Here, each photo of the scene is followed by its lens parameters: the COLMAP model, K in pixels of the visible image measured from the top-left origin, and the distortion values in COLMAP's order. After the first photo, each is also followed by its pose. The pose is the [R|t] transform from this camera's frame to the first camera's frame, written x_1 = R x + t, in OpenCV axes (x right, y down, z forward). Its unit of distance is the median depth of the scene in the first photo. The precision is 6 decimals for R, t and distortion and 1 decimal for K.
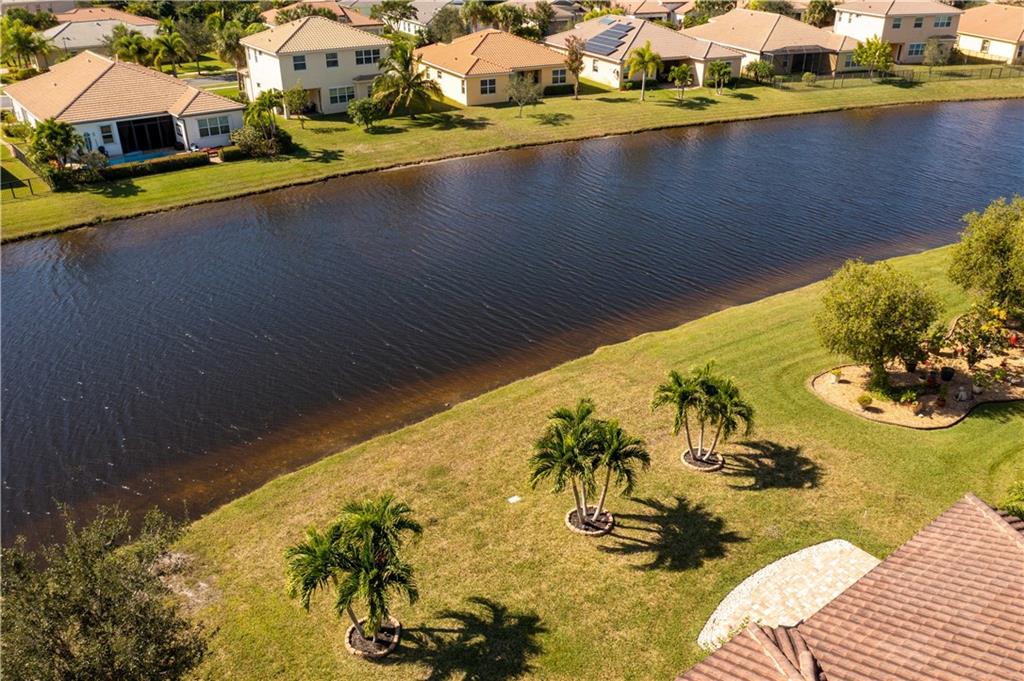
lens RADIAL K [[825.8, 0, 515.7], [0, 825.8, 337.1], [0, 0, 1]] dist [-0.002732, 0.006376]
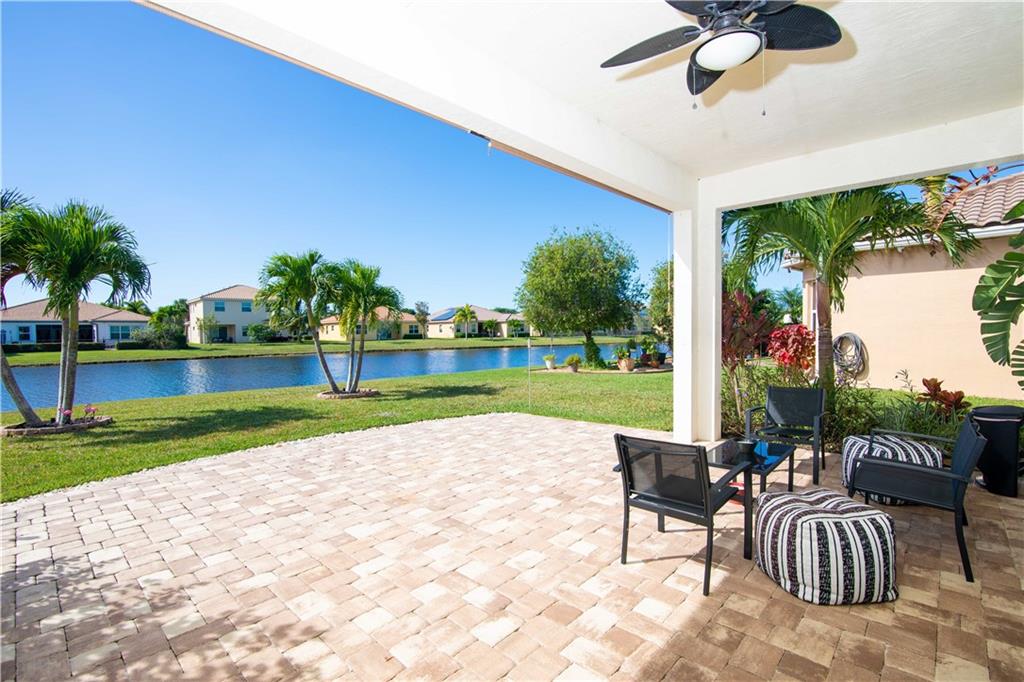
lens RADIAL K [[473.0, 0, 511.9], [0, 473.0, 341.8], [0, 0, 1]] dist [-0.011389, -0.000443]
pose [[0.987129, -0.011562, 0.159505, 0.111967], [0.078089, 0.905244, -0.417655, 0.108204], [-0.139562, 0.424735, 0.894496, 0.232328]]
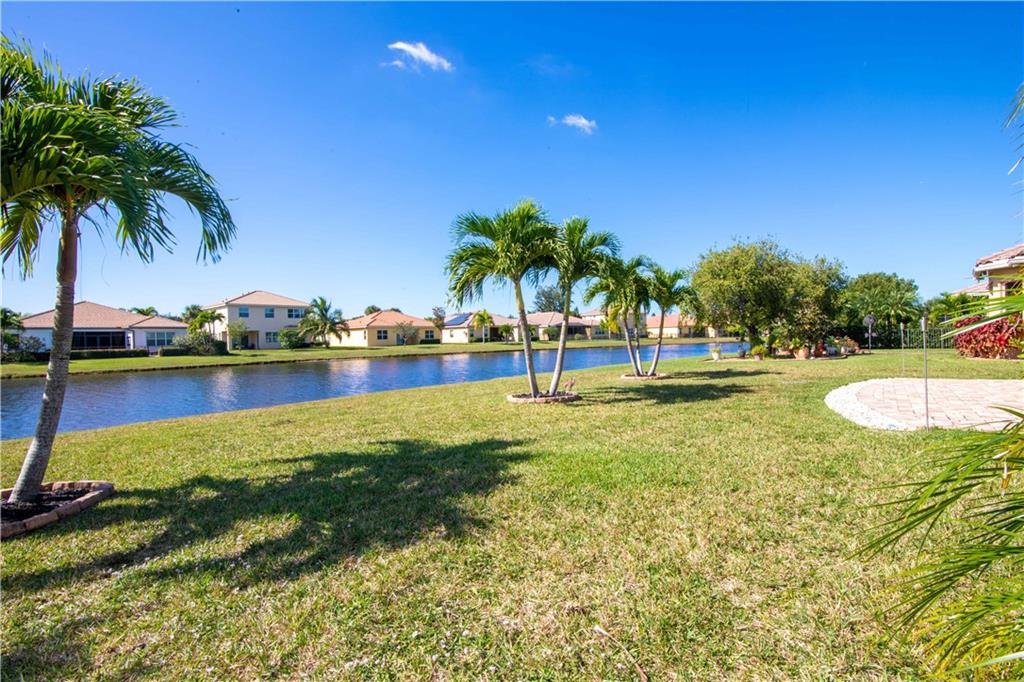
lens RADIAL K [[473.0, 0, 516.1], [0, 473.0, 339.8], [0, 0, 1]] dist [-0.011389, -0.000443]
pose [[0.969344, -0.019346, 0.244945, -0.009497], [0.125218, 0.896621, -0.424724, 0.113610], [-0.211406, 0.442376, 0.871557, 0.229679]]
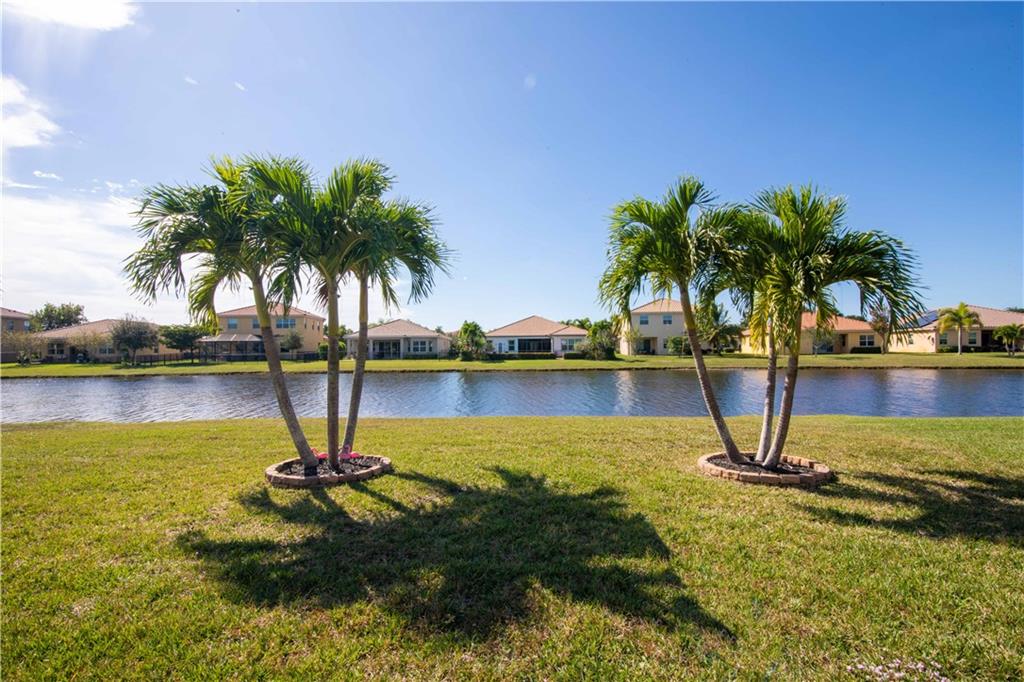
lens RADIAL K [[473.0, 0, 515.3], [0, 473.0, 344.4], [0, 0, 1]] dist [-0.011389, -0.000443]
pose [[0.777832, -0.009787, -0.628396, 0.101400], [-0.271770, 0.896320, -0.350359, 0.077200], [0.566673, 0.443299, 0.694527, 0.296376]]
